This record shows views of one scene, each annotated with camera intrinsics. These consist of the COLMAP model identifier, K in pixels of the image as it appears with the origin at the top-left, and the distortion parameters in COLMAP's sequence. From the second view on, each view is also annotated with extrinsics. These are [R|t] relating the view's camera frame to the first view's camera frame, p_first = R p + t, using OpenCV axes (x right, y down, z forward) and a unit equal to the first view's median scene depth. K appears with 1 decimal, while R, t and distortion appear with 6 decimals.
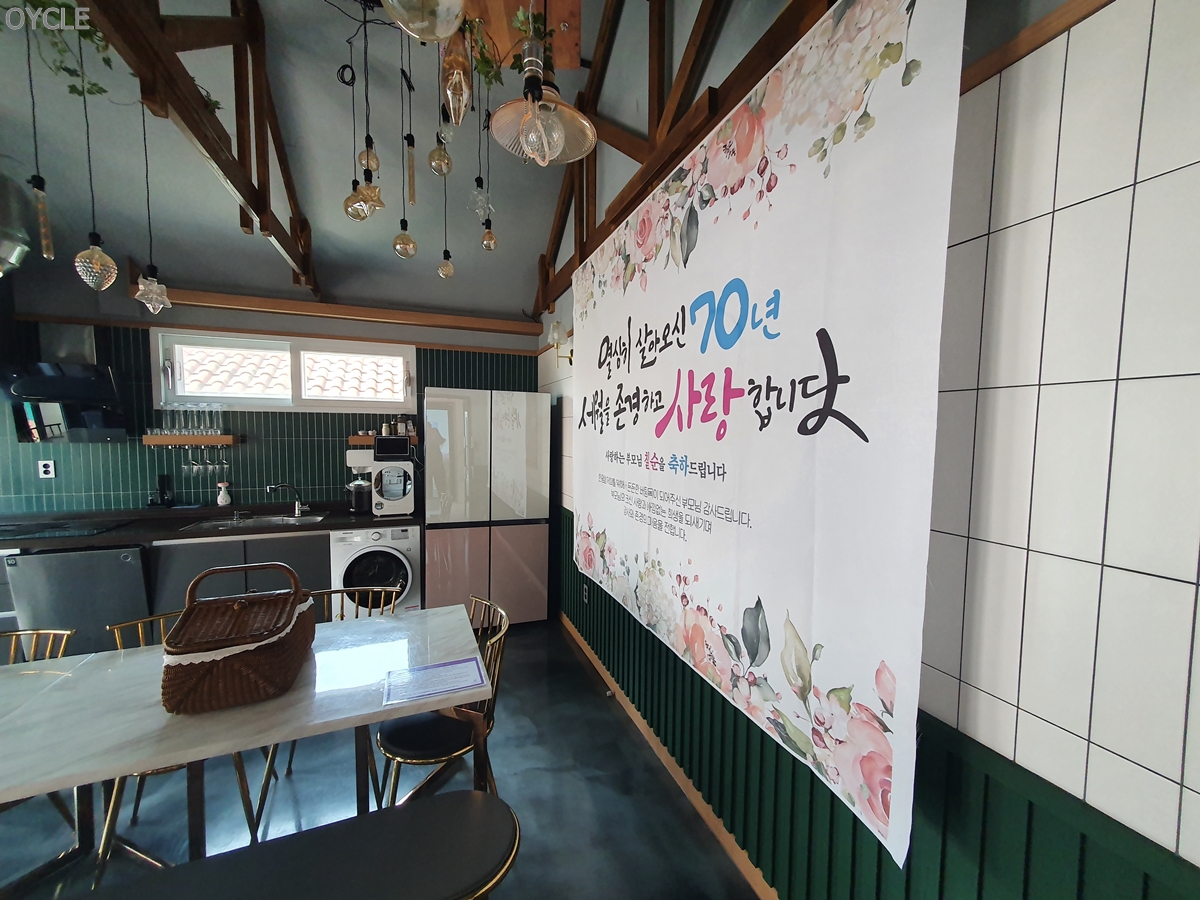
lens RADIAL K [[474.1, 0, 603.9], [0, 474.1, 458.5], [0, 0, 1]] dist [0.001823, 0.000262]
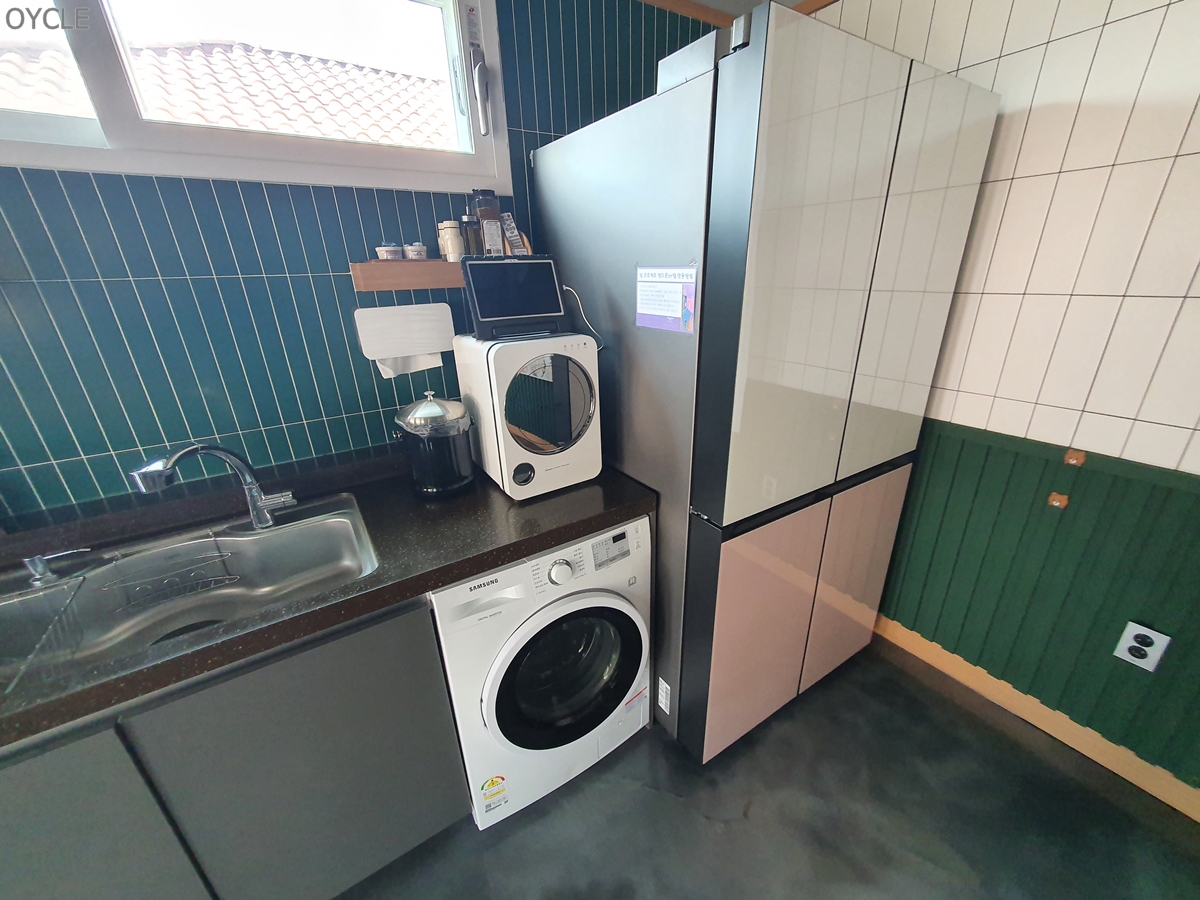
lens RADIAL K [[474.1, 0, 604.0], [0, 474.1, 462.2], [0, 0, 1]] dist [0.001823, 0.000262]
pose [[0.976775, -0.113706, 0.181609, -0.449662], [0.048596, 0.943052, 0.329076, -0.018030], [-0.208684, -0.312608, 0.926675, 0.631940]]
